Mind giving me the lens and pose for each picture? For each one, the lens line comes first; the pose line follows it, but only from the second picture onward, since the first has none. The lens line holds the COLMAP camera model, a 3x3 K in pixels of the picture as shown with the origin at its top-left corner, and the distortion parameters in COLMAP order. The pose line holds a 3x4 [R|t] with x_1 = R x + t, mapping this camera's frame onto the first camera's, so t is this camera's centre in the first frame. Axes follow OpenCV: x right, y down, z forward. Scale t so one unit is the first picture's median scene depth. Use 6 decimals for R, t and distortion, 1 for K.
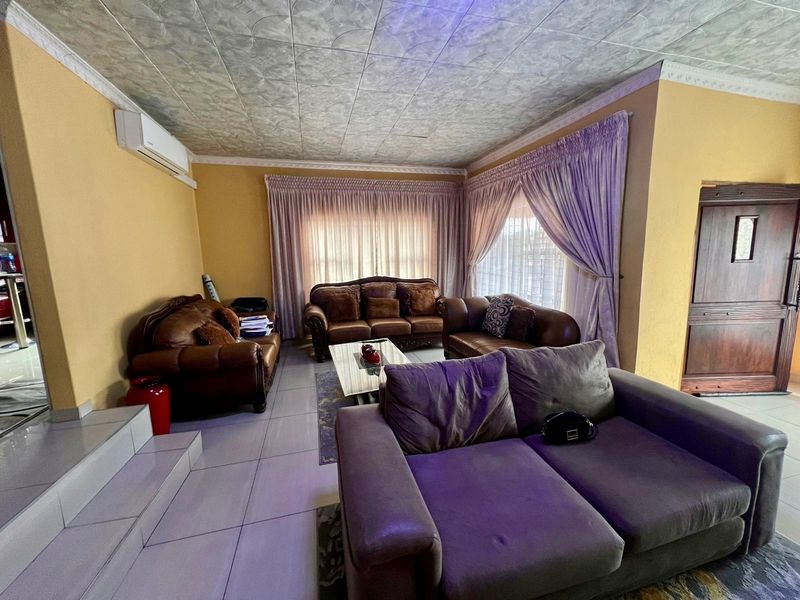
lens RADIAL K [[319.8, 0, 399.3], [0, 319.8, 298.7], [0, 0, 1]] dist [0.001782, -0.000478]
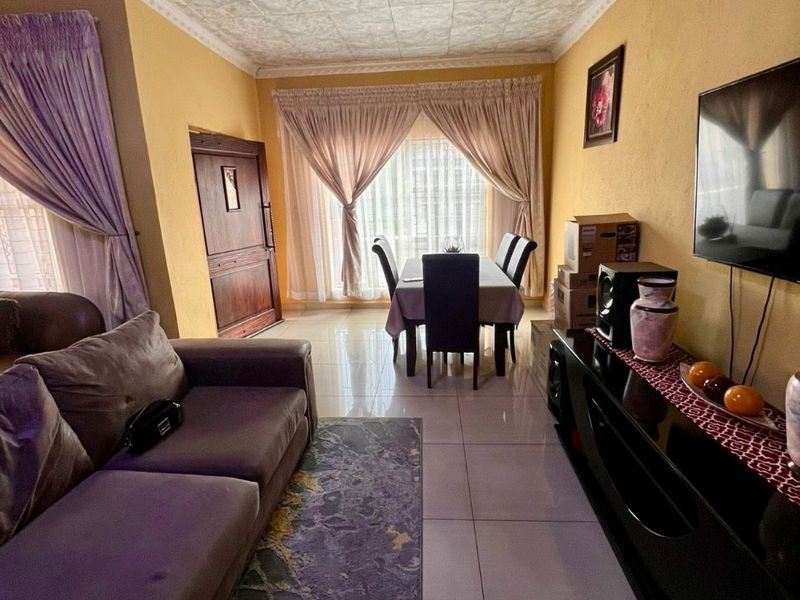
lens RADIAL K [[427.6, 0, 403.2], [0, 427.6, 298.3], [0, 0, 1]] dist [-0.000648, 0.000110]
pose [[0.320622, -0.214246, 0.922659, -0.130903], [0.154597, 0.972859, 0.172180, 0.009990], [-0.934506, 0.087436, 0.345041, 0.019516]]
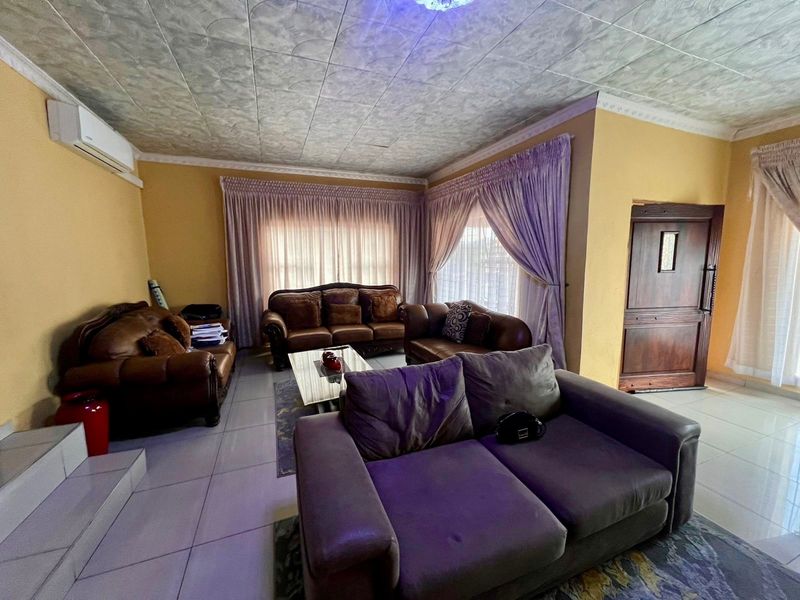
lens RADIAL K [[319.8, 0, 399.1], [0, 319.8, 298.7], [0, 0, 1]] dist [0.001782, -0.000478]
pose [[0.993485, -0.000113, 0.113965, 0.006201], [0.002168, 0.999837, -0.017912, -0.003508], [-0.113945, 0.018042, 0.993323, -0.013074]]
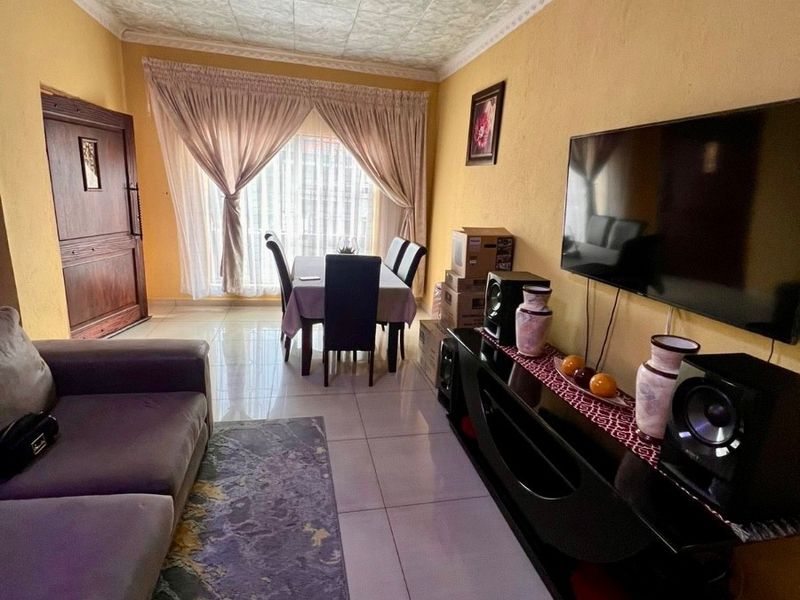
lens RADIAL K [[427.6, 0, 403.3], [0, 427.6, 298.0], [0, 0, 1]] dist [-0.000648, 0.000110]
pose [[0.027206, -0.214238, 0.976402, -0.178621], [0.072081, 0.974642, 0.211844, -0.013199], [-0.997028, 0.064617, 0.041958, 0.105388]]
